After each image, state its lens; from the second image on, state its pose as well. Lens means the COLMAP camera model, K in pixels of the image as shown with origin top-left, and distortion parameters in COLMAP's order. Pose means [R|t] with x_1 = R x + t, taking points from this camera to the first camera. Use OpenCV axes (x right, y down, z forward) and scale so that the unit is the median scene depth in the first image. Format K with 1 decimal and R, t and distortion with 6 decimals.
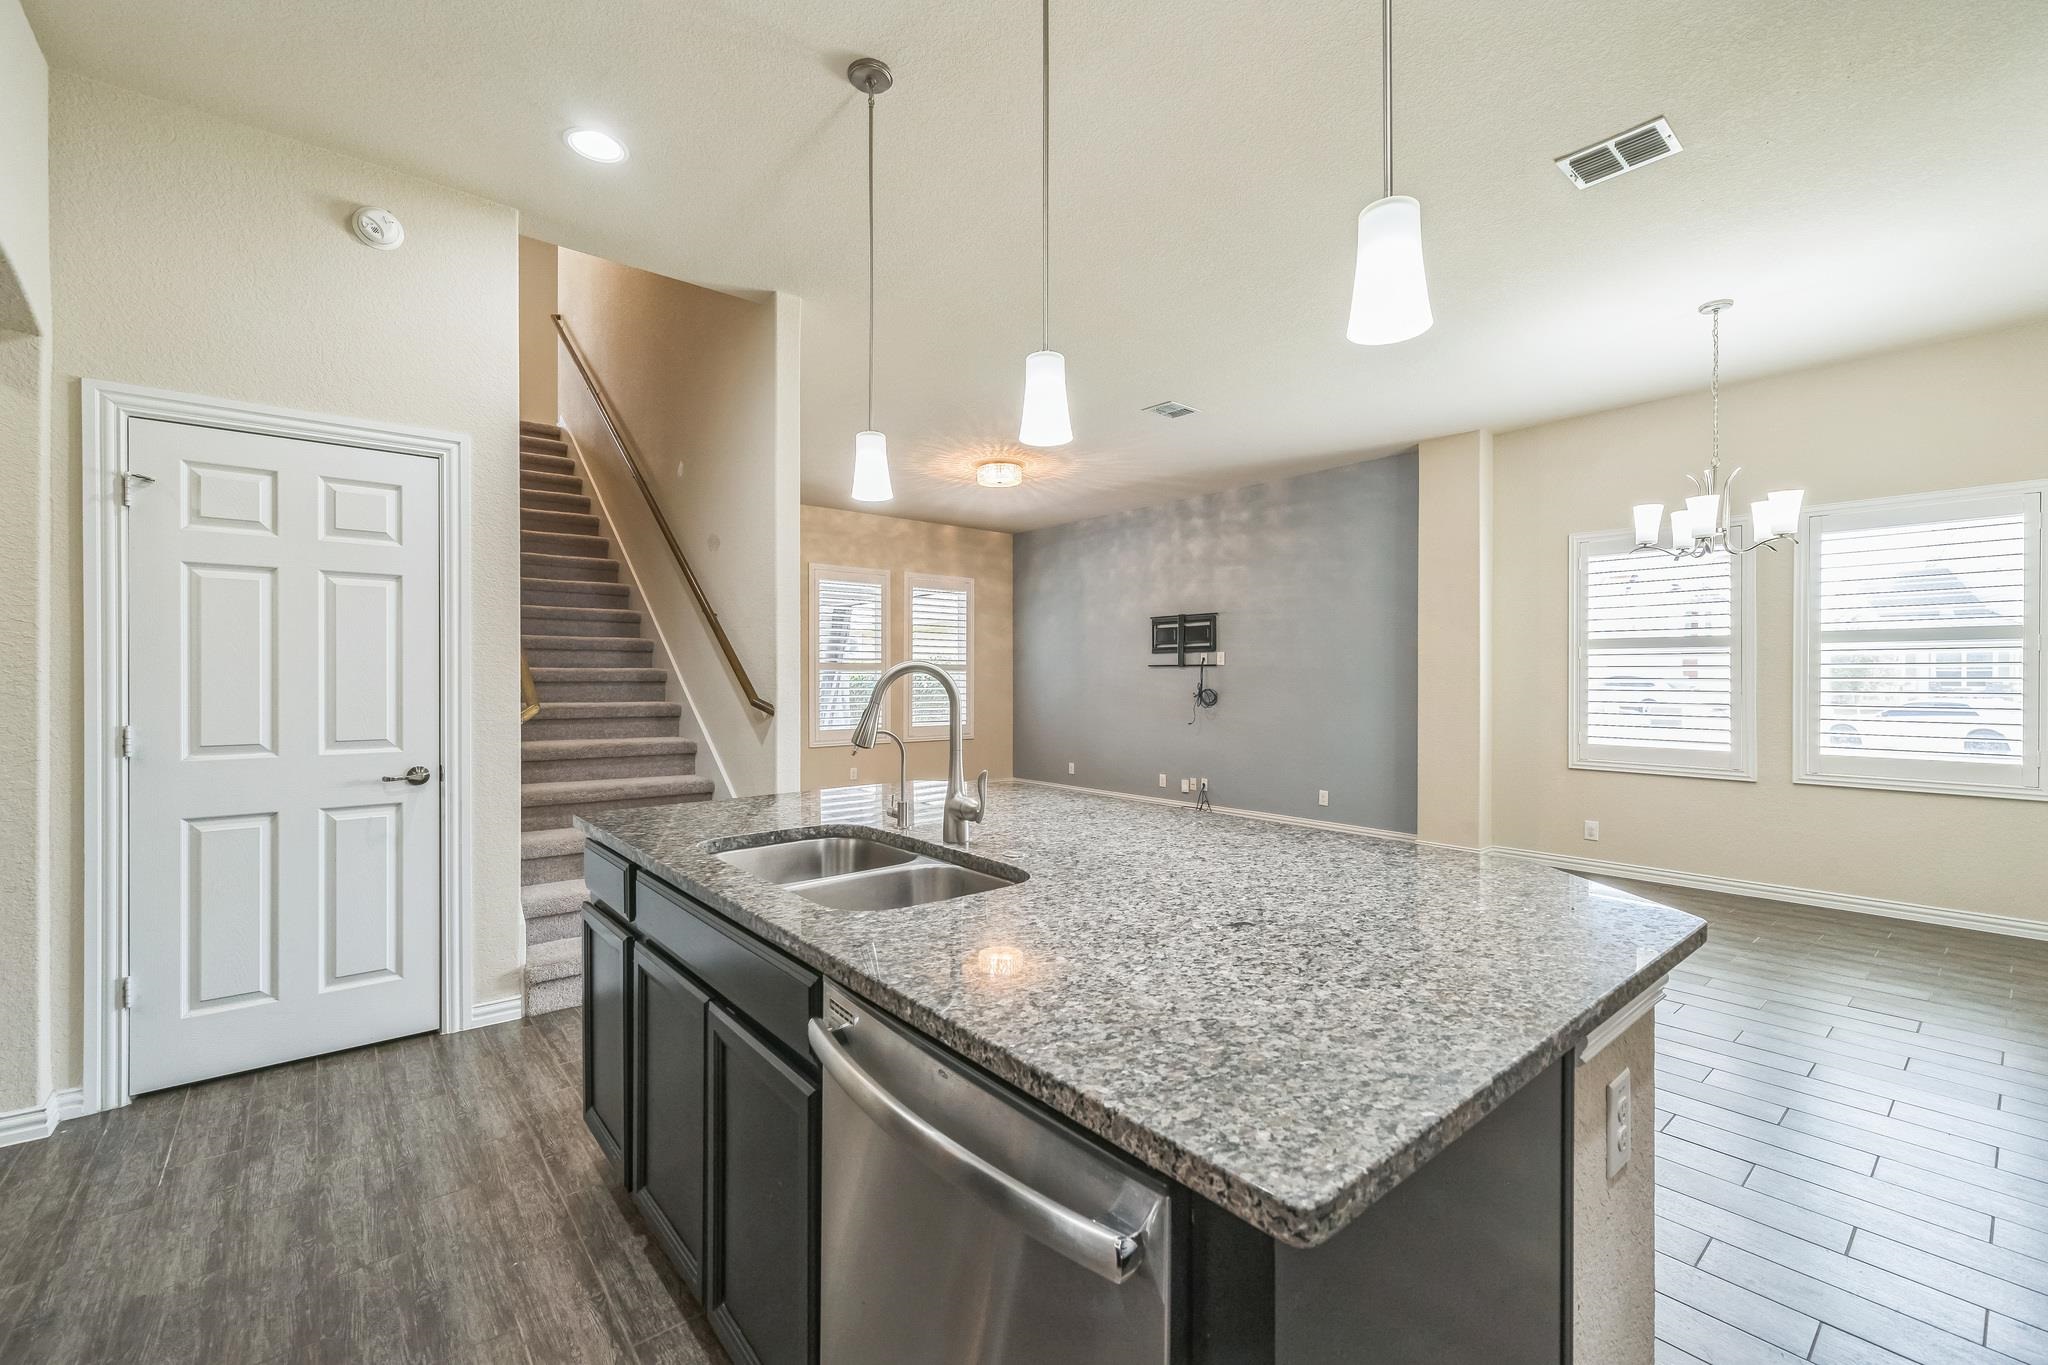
lens RADIAL K [[850.8, 0, 1017.8], [0, 850.8, 677.4], [0, 0, 1]] dist [0.003147, 0.000202]
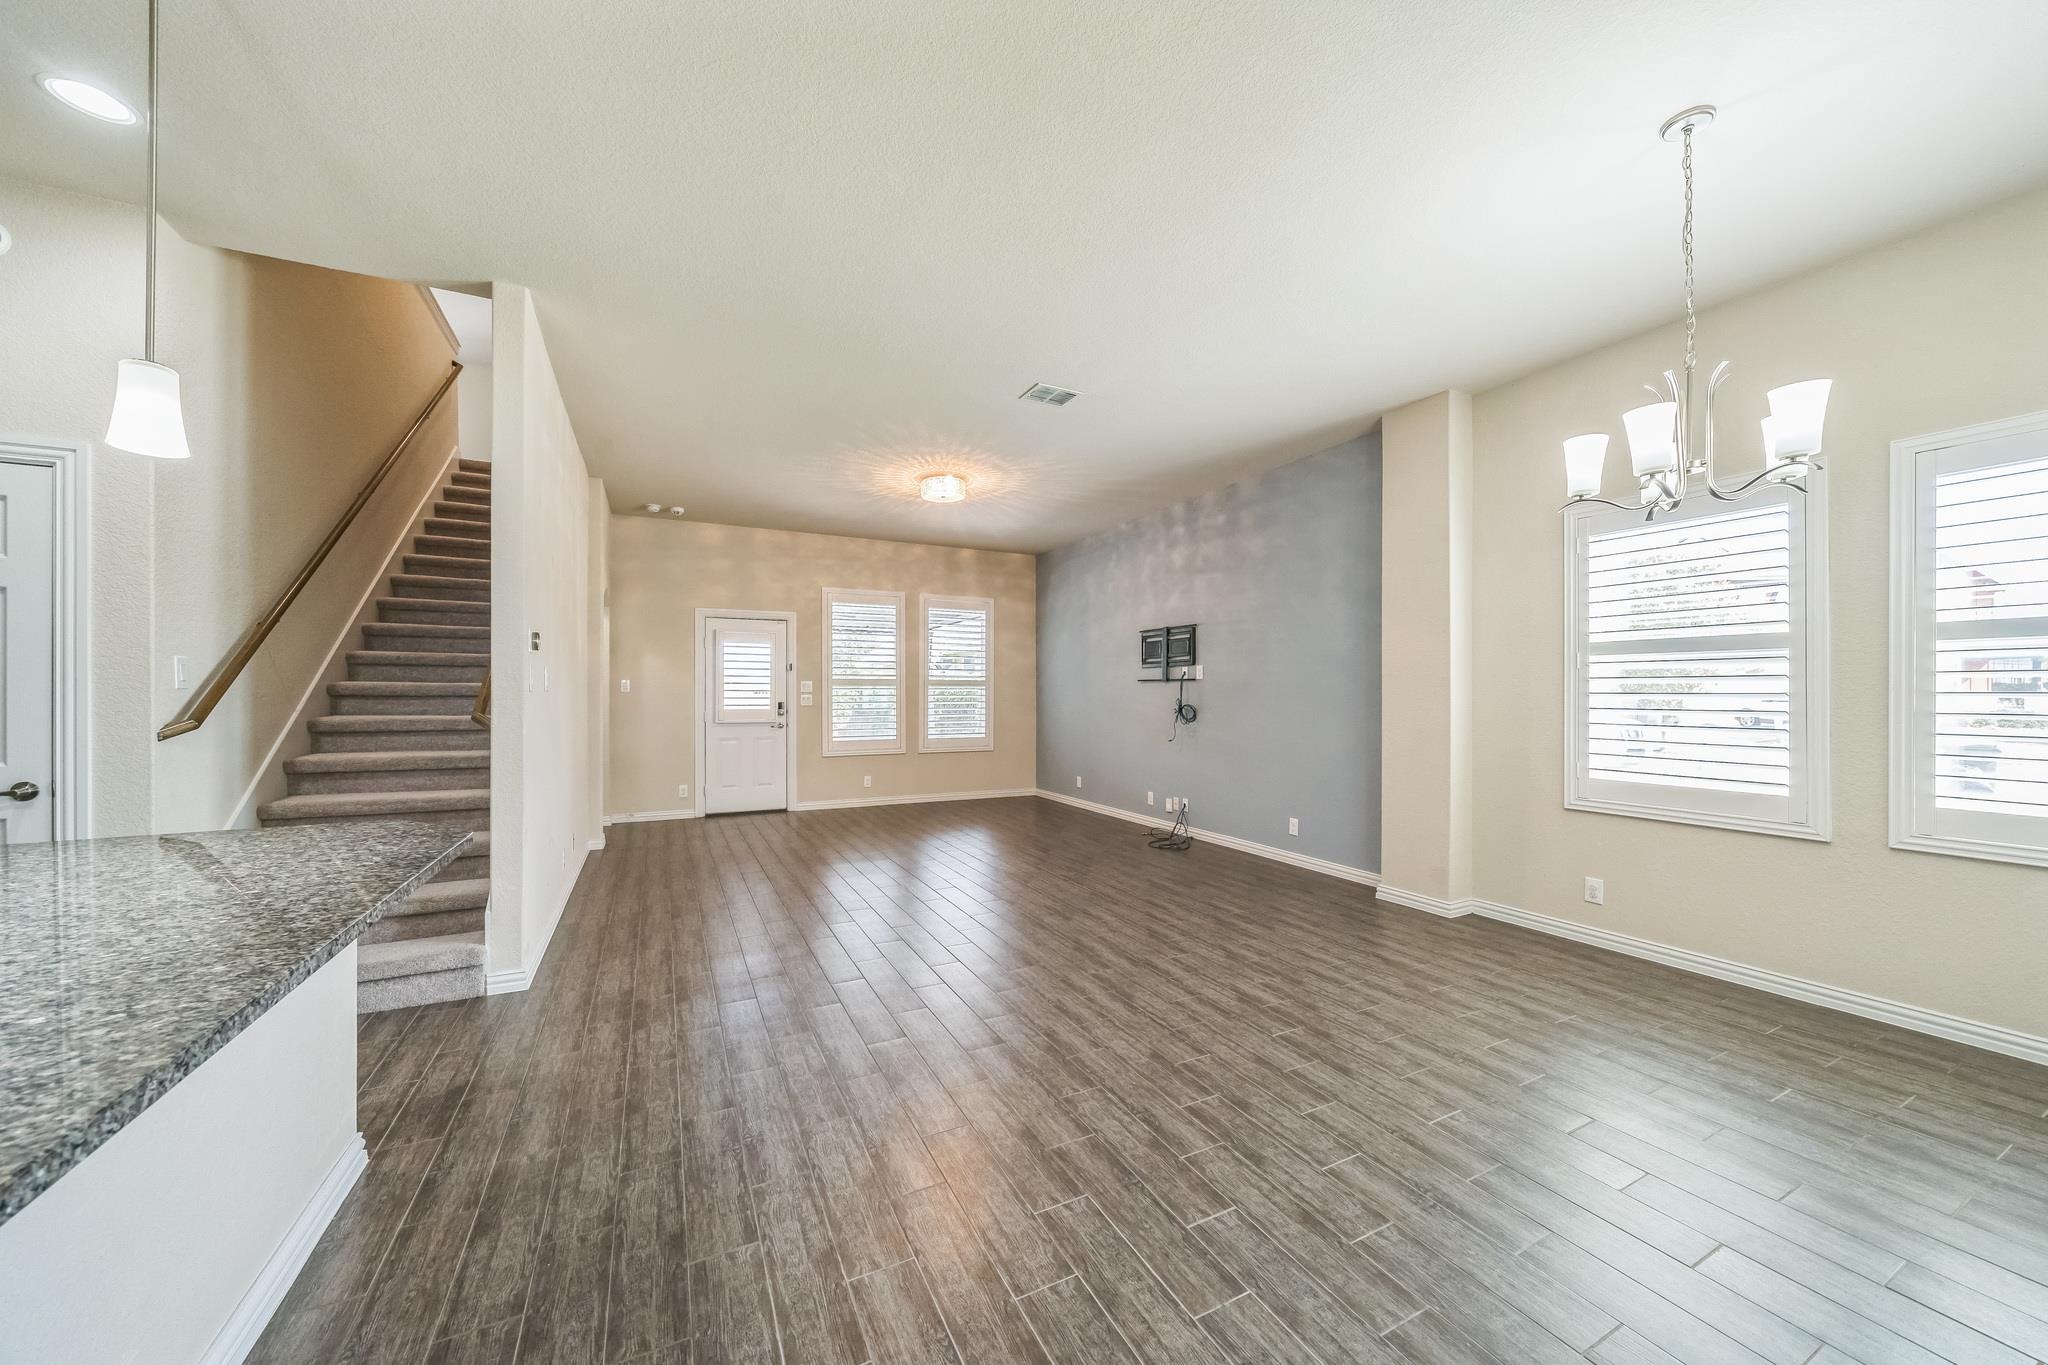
lens RADIAL K [[714.0, 0, 1021.5], [0, 714.0, 690.7], [0, 0, 1]] dist [-0.007117, 0.000918]
pose [[0.973034, -0.000124, -0.230662, 0.227224], [-0.000561, 0.999996, -0.002905, 0.000626], [0.230661, 0.002956, 0.973030, 0.181209]]
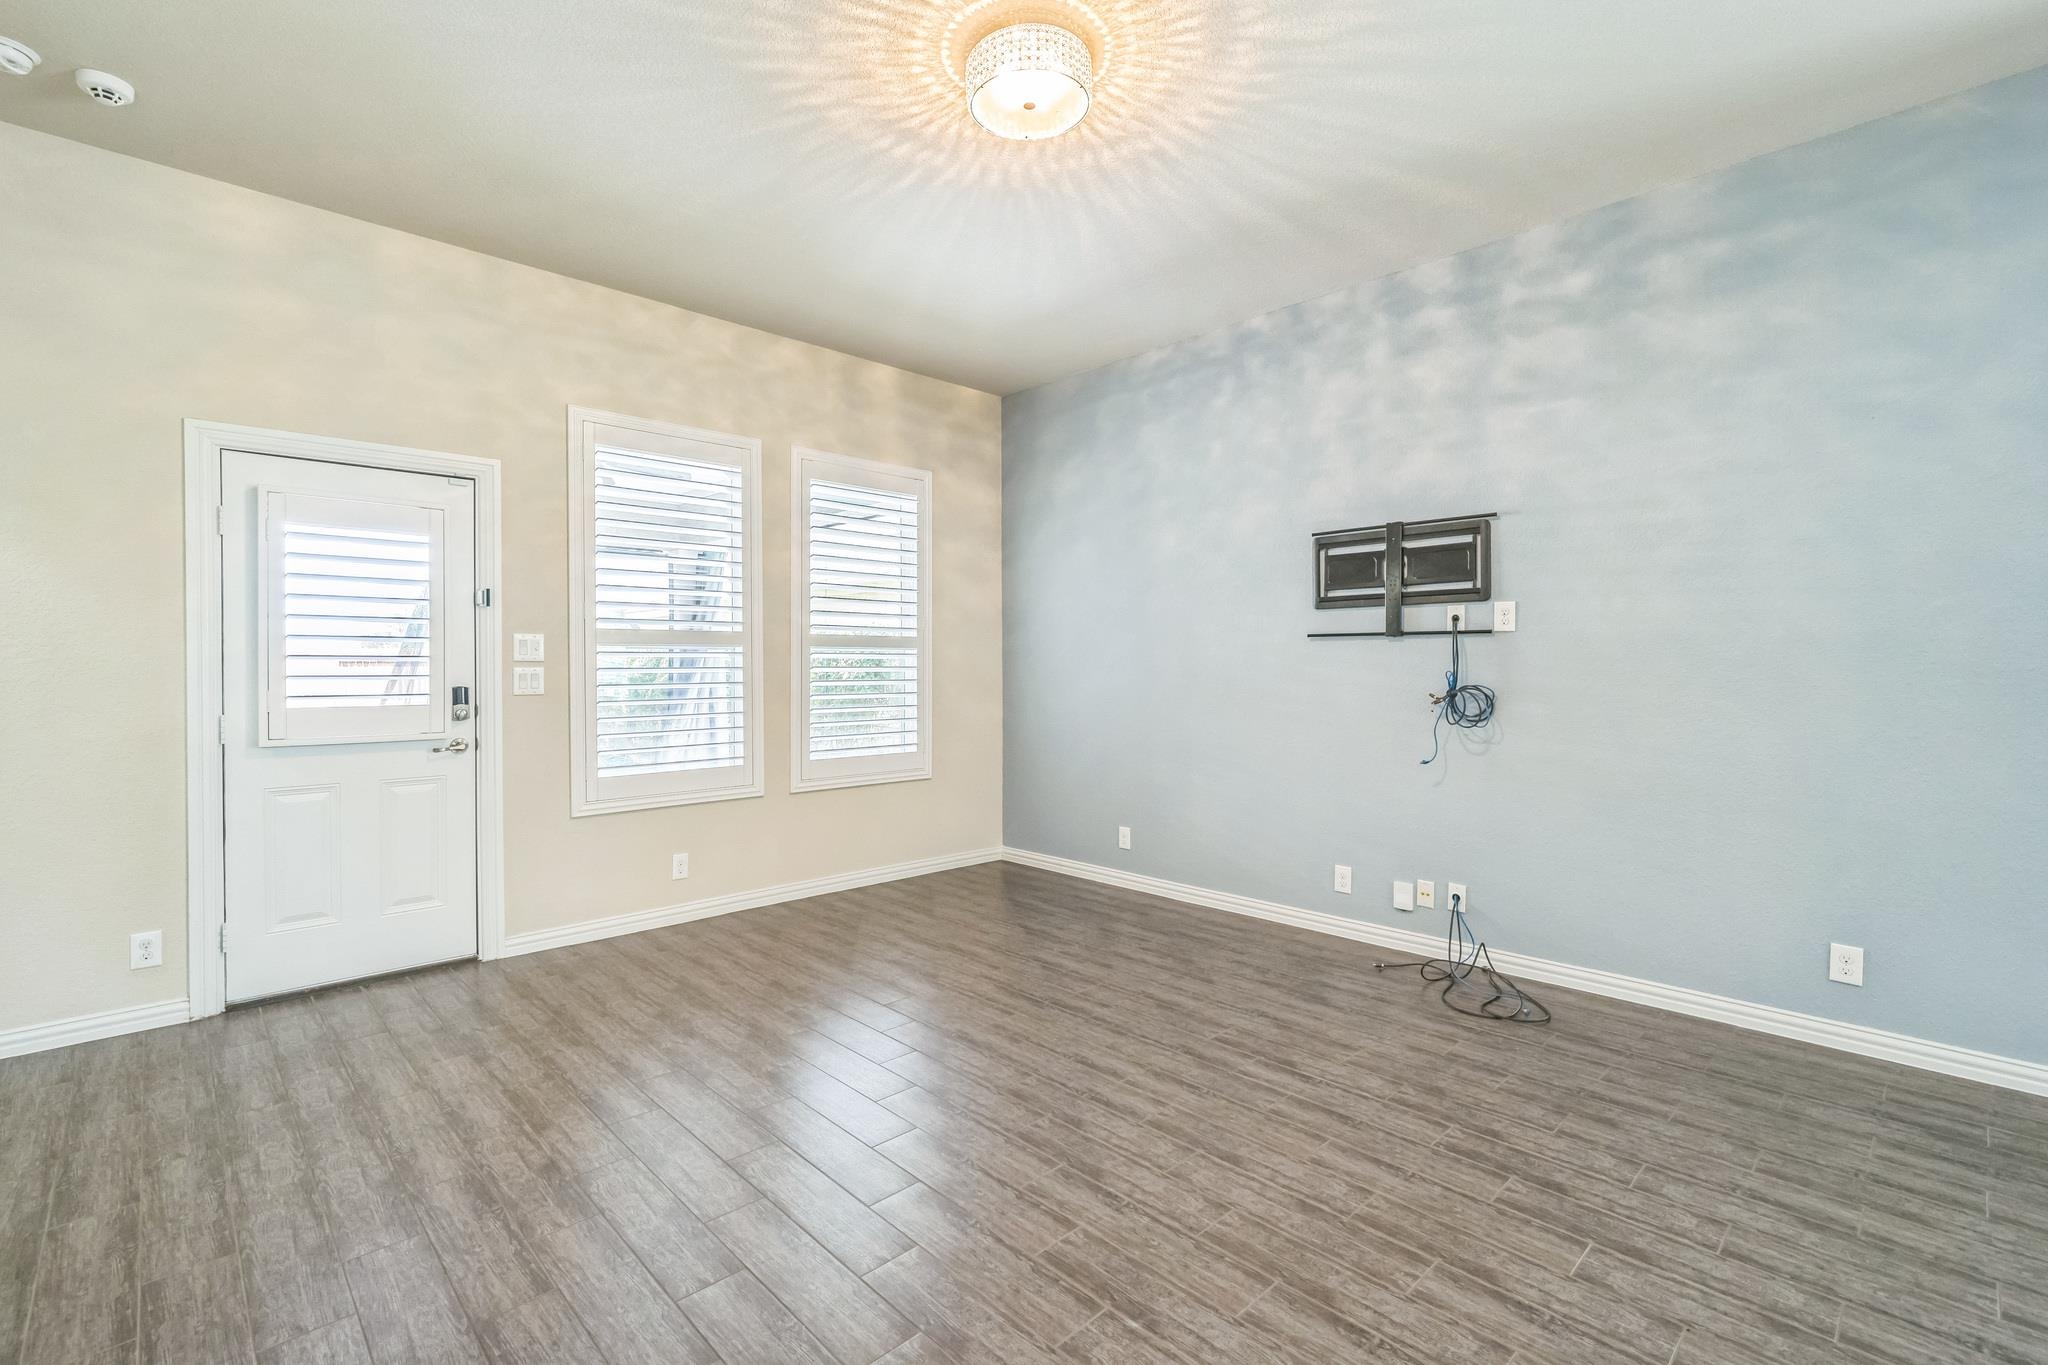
lens RADIAL K [[889.6, 0, 1008.6], [0, 889.6, 665.4], [0, 0, 1]] dist [-0.002843, 0.000723]
pose [[0.997910, -0.001945, 0.064591, -0.048200], [0.001859, 0.999997, 0.001387, 0.002286], [-0.064593, -0.001264, 0.997911, 0.551736]]
